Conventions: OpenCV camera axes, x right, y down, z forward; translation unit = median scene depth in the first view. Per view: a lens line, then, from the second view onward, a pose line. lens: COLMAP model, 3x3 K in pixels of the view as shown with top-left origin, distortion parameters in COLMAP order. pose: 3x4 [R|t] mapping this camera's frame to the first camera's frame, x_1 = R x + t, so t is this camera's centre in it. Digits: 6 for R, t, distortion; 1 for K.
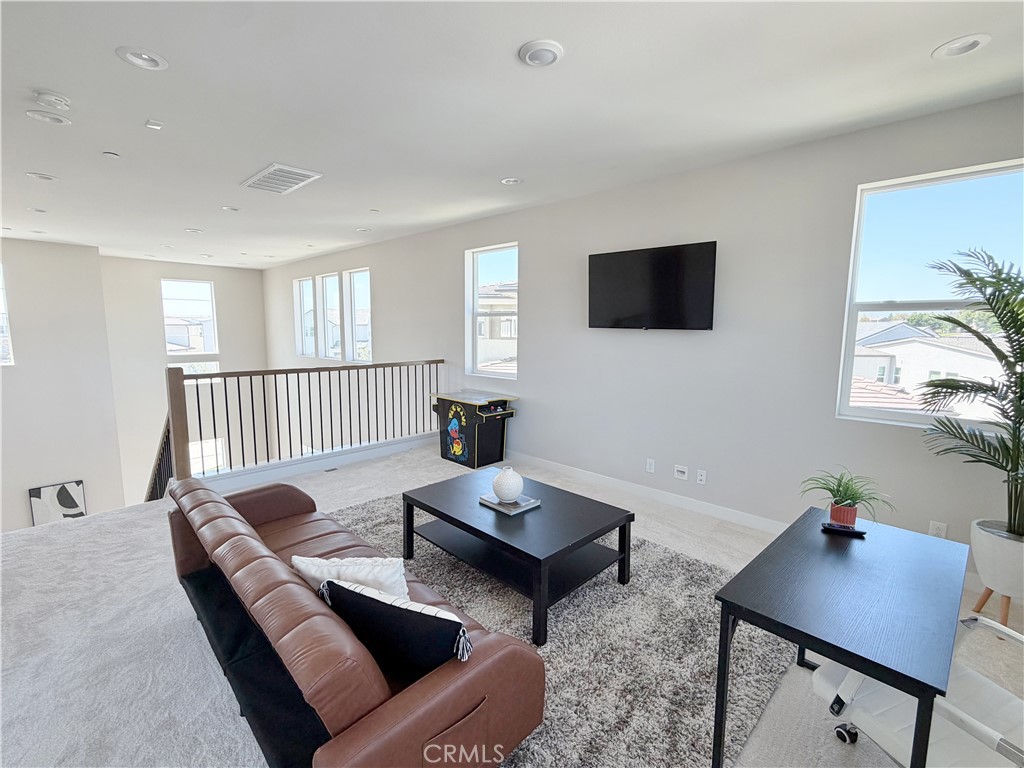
lens RADIAL K [[462.2, 0, 510.0], [0, 462.2, 385.7], [0, 0, 1]] dist [-0.005067, -0.000015]
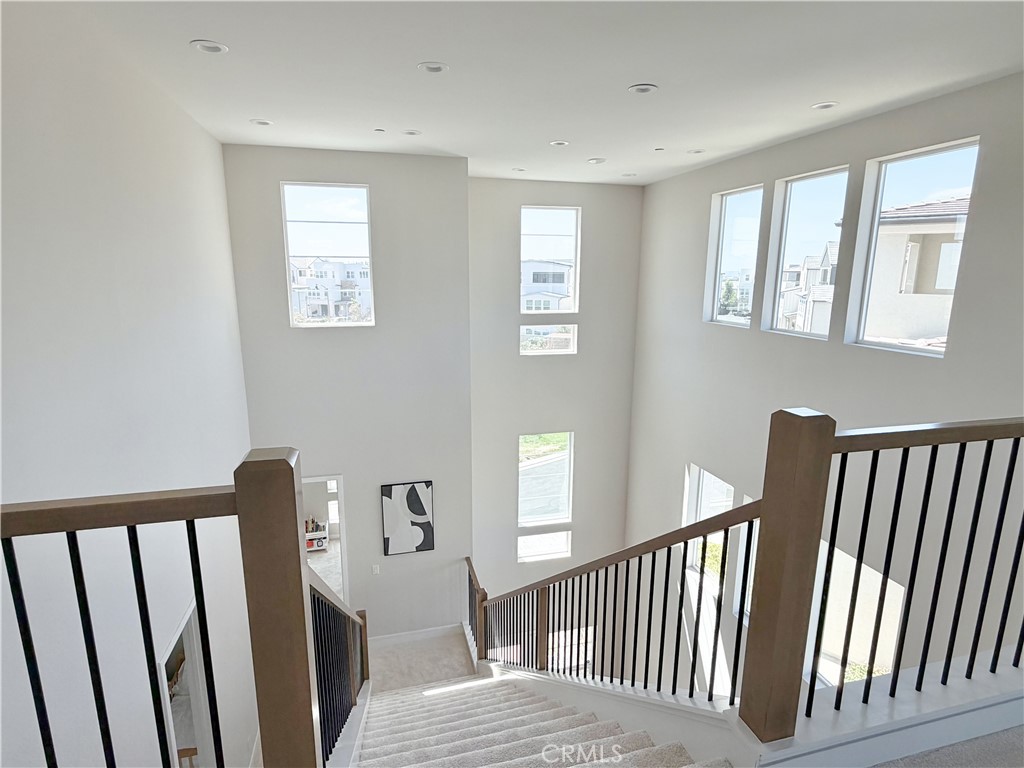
lens RADIAL K [[541.9, 0, 505.4], [0, 541.9, 387.0], [0, 0, 1]] dist [-0.002687, -0.000007]
pose [[0.850607, 0.106107, -0.514985, -0.392380], [-0.063963, 0.993034, 0.098955, -0.043166], [0.521897, -0.051232, 0.851469, 0.320329]]
